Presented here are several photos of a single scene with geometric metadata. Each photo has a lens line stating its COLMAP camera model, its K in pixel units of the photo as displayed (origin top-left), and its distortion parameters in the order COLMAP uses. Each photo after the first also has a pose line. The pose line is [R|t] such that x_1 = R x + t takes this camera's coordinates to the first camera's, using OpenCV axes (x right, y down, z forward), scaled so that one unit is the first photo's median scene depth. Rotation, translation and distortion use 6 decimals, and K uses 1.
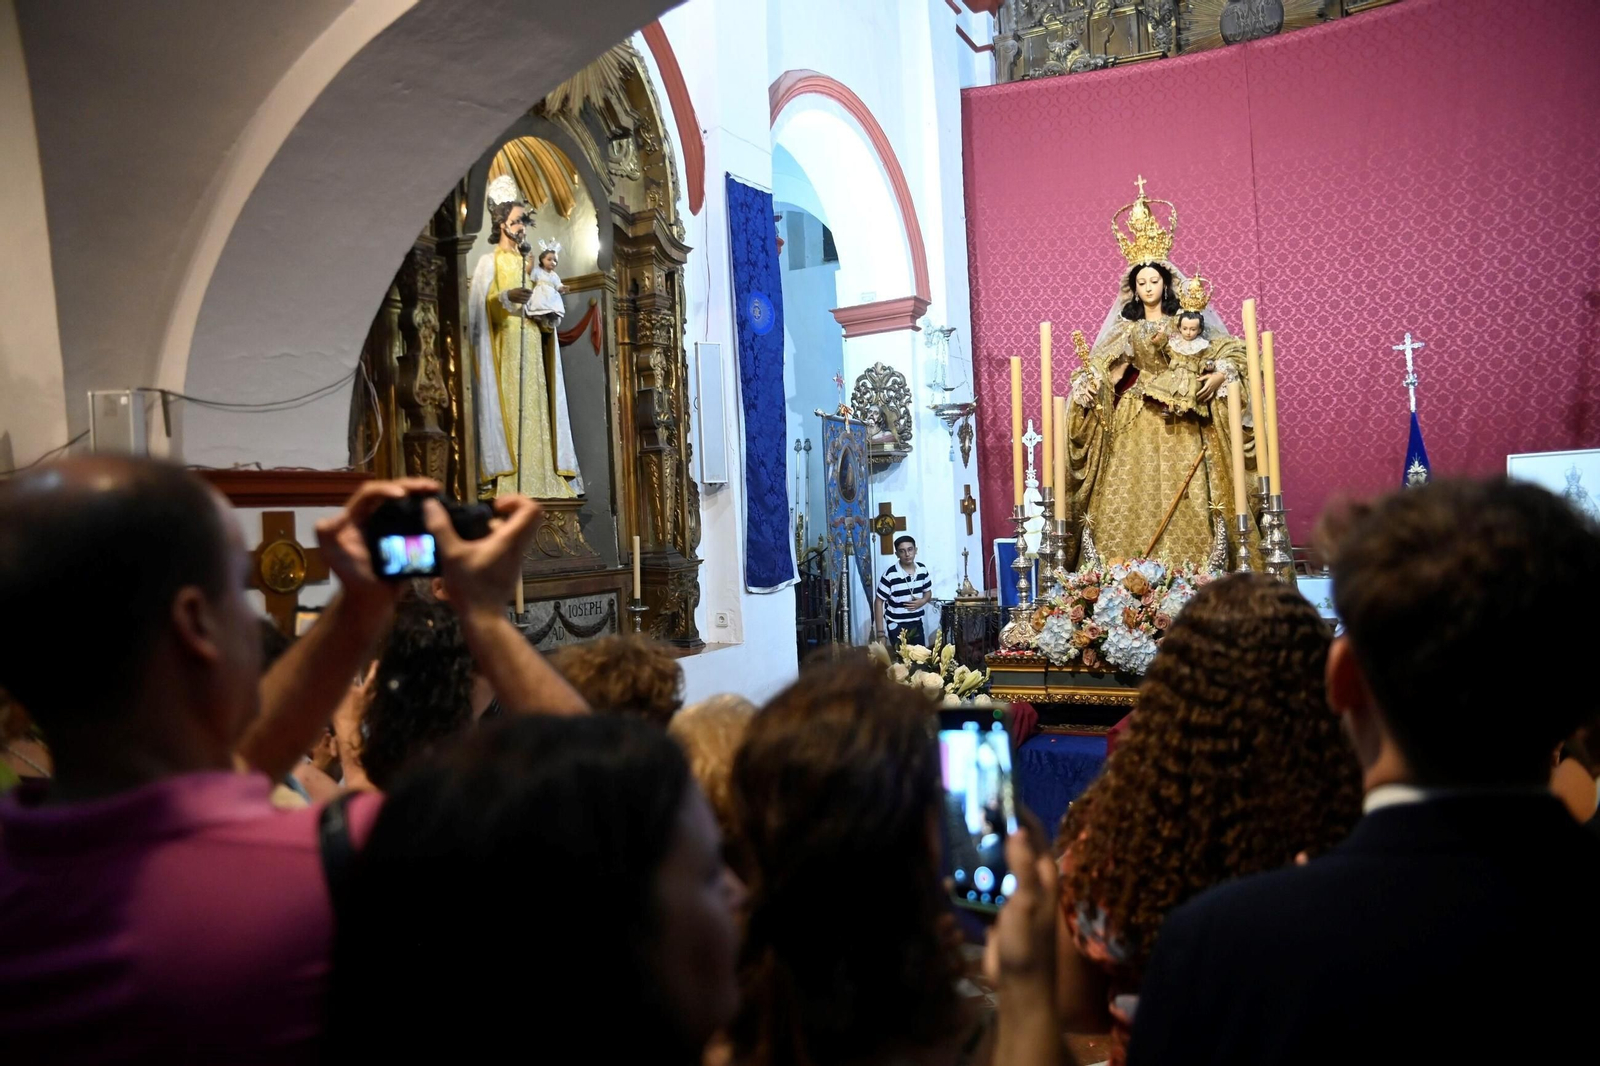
lens RADIAL K [[1098.3, 0, 794.4], [0, 1098.3, 521.8], [0, 0, 1]] dist [-0.118867, 0.103527]
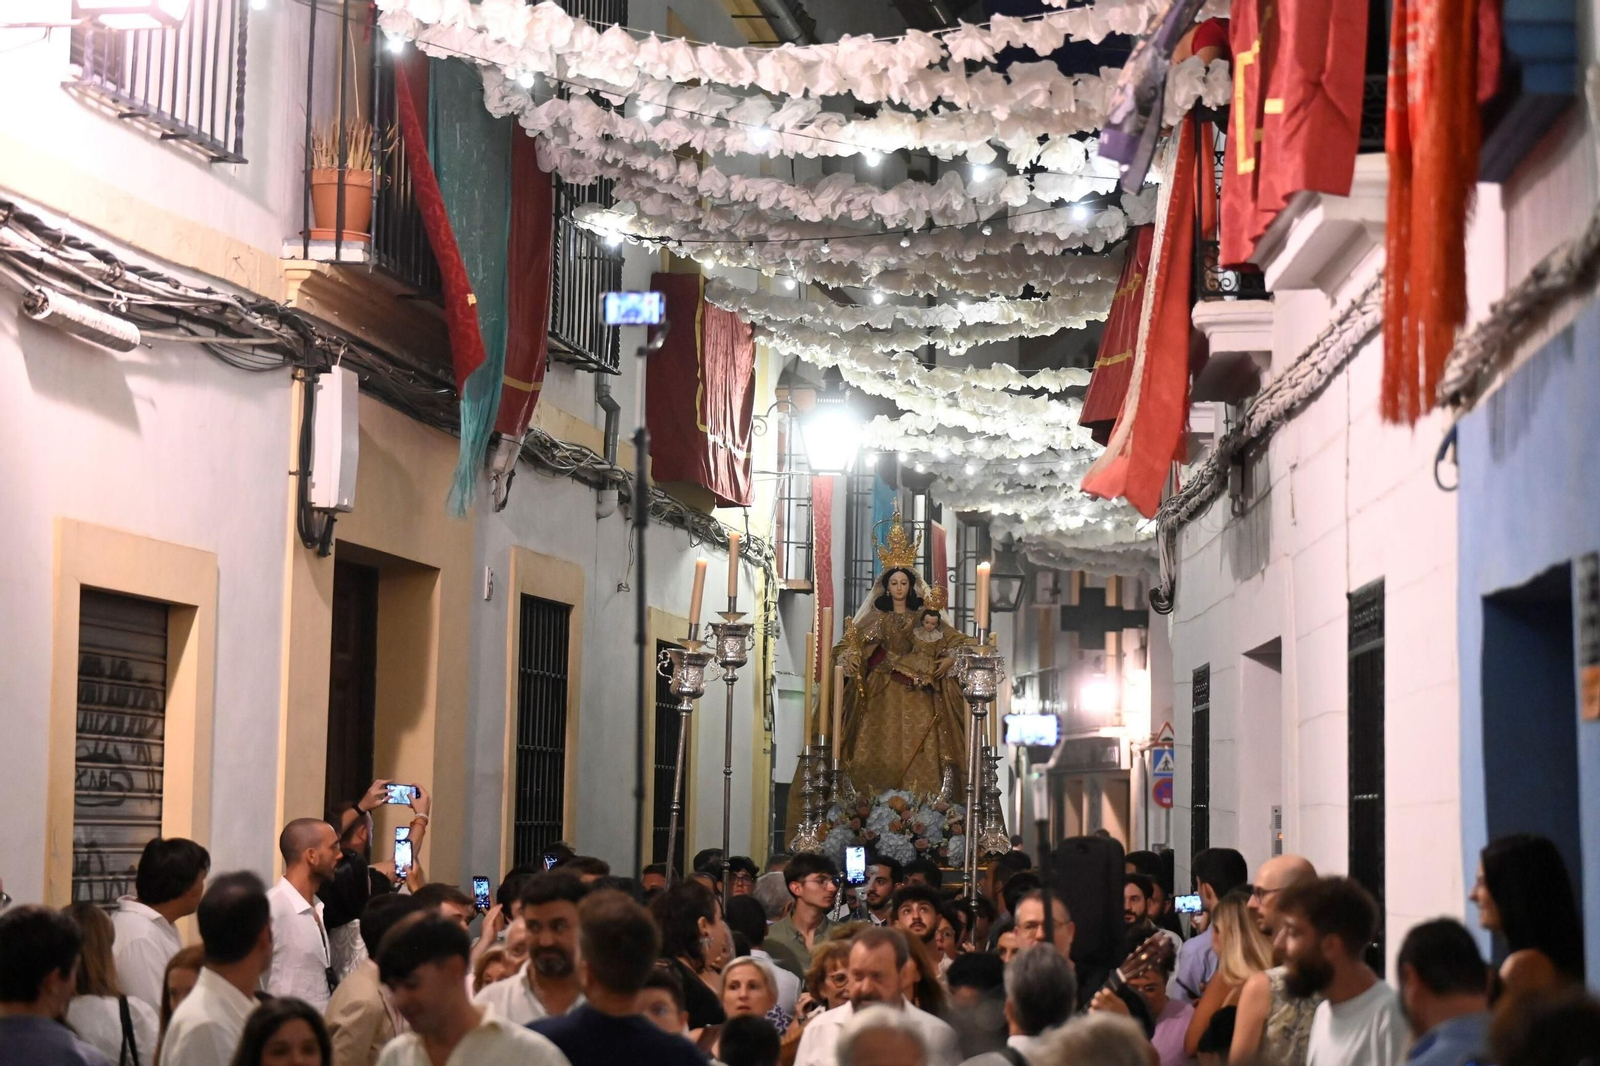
lens RADIAL K [[3719.6, 0, 800.0], [0, 3719.6, 533.0], [0, 0, 1]] dist [-0.082673, 7.724471]
pose [[0.906826, 0.103719, 0.408544, -1.210299], [-0.039753, 0.985977, -0.162077, 0.334597], [-0.419626, 0.130734, 0.898233, -2.225634]]
